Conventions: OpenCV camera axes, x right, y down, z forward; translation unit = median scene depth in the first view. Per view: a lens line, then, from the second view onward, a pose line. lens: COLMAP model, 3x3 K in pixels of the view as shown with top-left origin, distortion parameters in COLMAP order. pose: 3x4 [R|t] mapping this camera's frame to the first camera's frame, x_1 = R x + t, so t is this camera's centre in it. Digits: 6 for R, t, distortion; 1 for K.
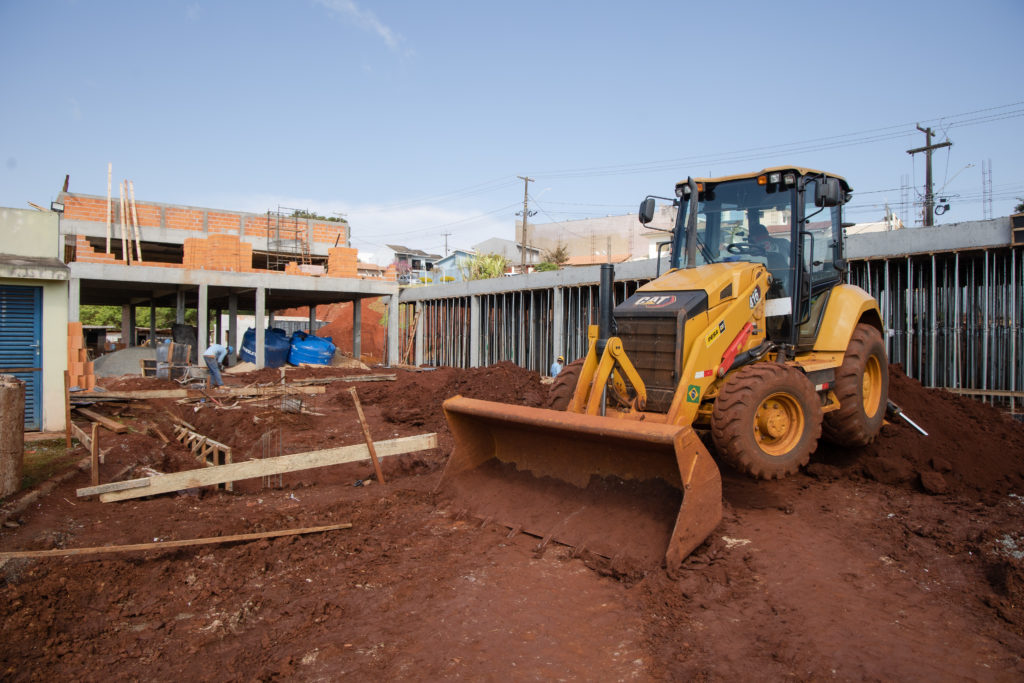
lens RADIAL K [[711.2, 0, 512.0], [0, 711.2, 341.5], [0, 0, 1]] dist [-0.075157, 0.050239]
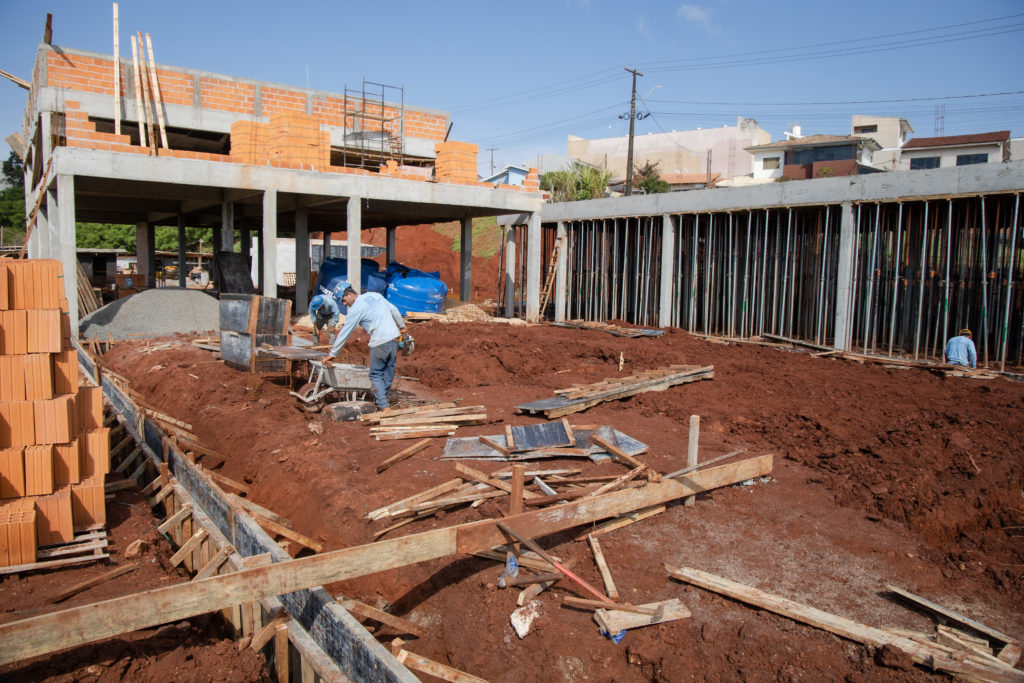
lens RADIAL K [[711.2, 0, 512.0], [0, 711.2, 341.5], [0, 0, 1]] dist [-0.075157, 0.050239]
pose [[0.999817, 0.016214, -0.010137, -0.210871], [-0.015071, 0.994446, 0.104159, -0.014648], [0.011769, -0.103988, 0.994509, 0.353747]]
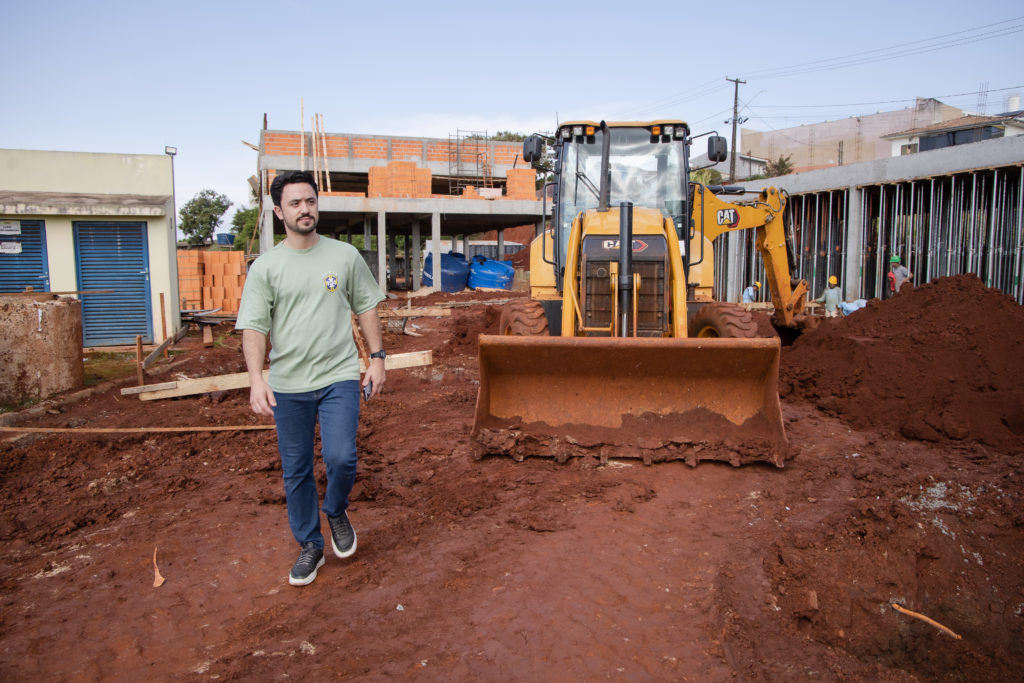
lens RADIAL K [[750.2, 0, 512.0], [0, 750.2, 341.5], [0, 0, 1]] dist [-0.086151, 0.078308]
pose [[0.952533, 0.020195, -0.303765, 0.080507], [0.010828, 0.994918, 0.100100, 0.001241], [0.304243, -0.098638, 0.947474, -0.003318]]
